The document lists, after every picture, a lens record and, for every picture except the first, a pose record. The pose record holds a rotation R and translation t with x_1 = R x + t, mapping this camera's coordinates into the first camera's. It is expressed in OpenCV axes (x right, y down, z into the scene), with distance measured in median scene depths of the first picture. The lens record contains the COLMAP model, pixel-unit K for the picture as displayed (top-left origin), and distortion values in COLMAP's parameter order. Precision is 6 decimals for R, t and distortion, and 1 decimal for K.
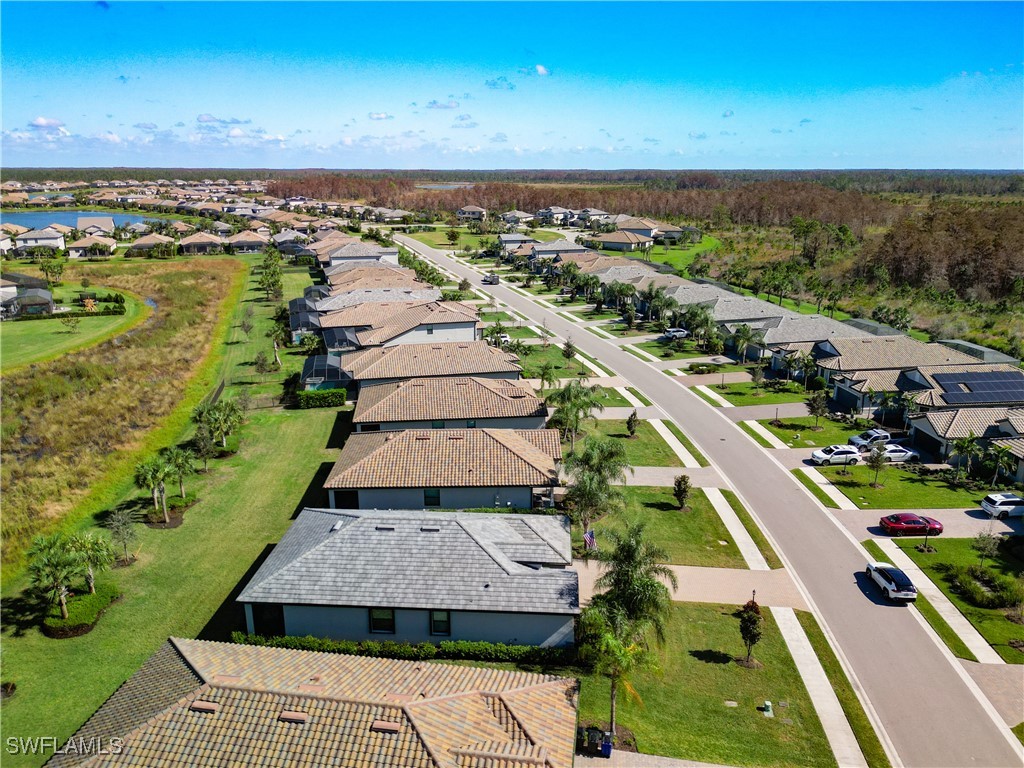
lens RADIAL K [[720.5, 0, 512.0], [0, 720.5, 384.0], [0, 0, 1]] dist [0.009489, -0.005632]
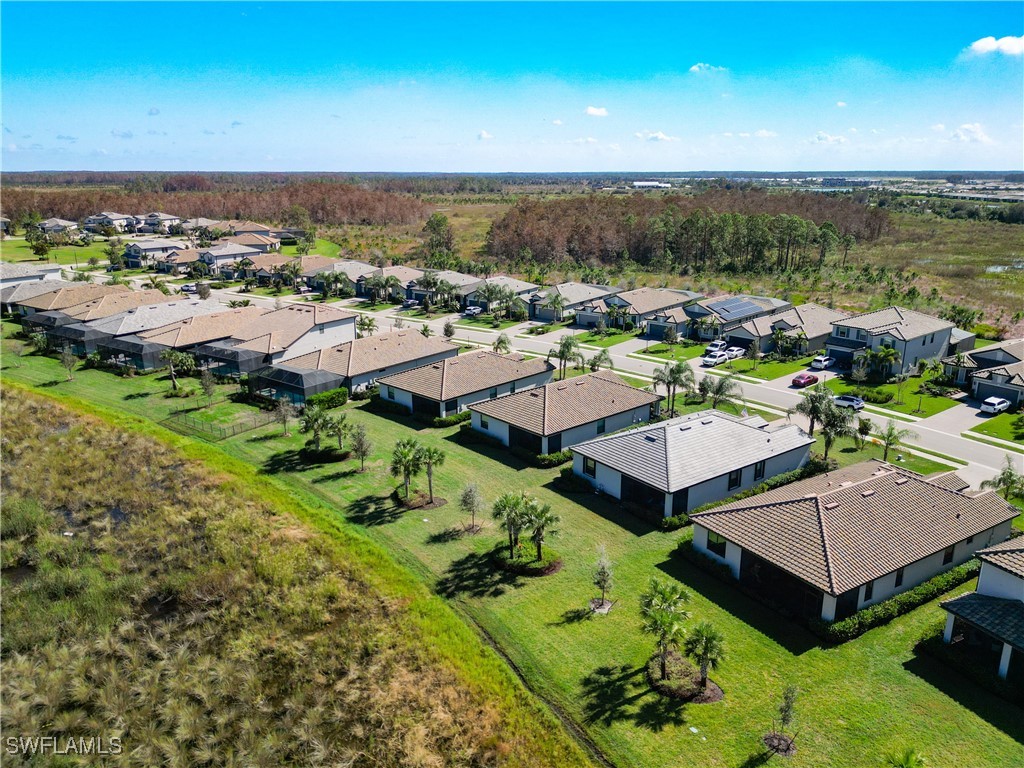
lens RADIAL K [[720.5, 0, 512.0], [0, 720.5, 384.0], [0, 0, 1]] dist [0.009489, -0.005632]
pose [[0.766469, -0.179288, 0.616750, -0.153961], [0.180873, 0.981639, 0.060580, -0.003606], [-0.616287, 0.065120, 0.784825, 0.013375]]
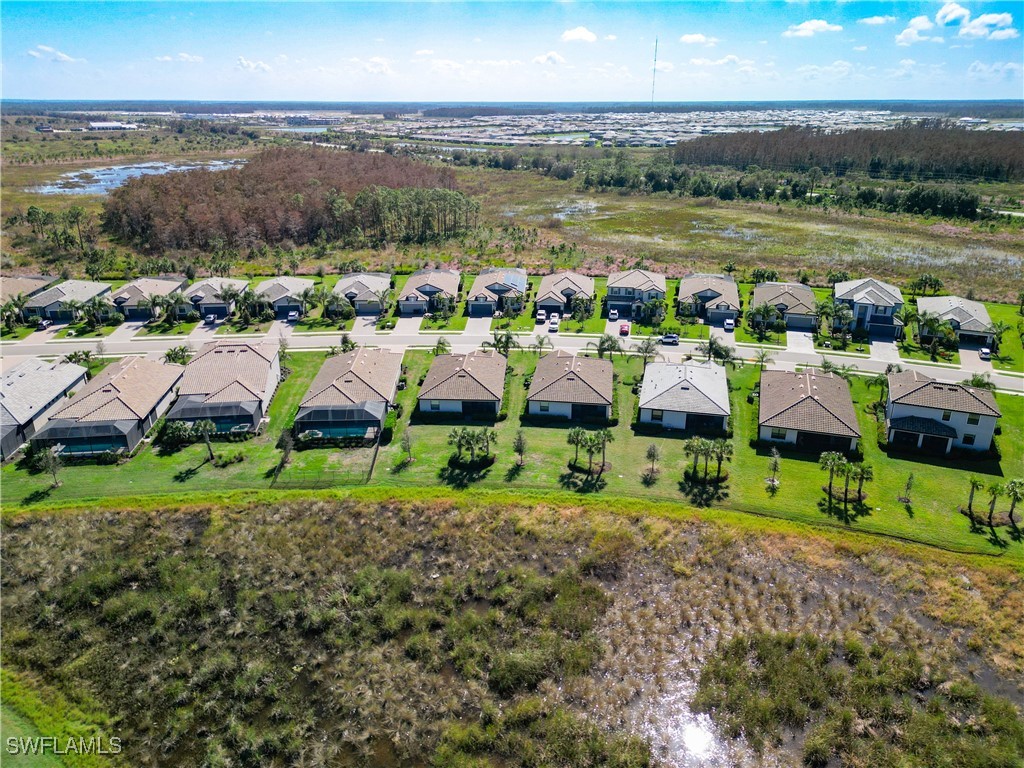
lens RADIAL K [[720.5, 0, 512.0], [0, 720.5, 384.0], [0, 0, 1]] dist [0.009489, -0.005632]
pose [[0.174688, -0.349566, 0.920482, -0.278286], [0.273070, 0.915386, 0.295807, -0.069510], [-0.946001, 0.199682, 0.255363, 0.111679]]
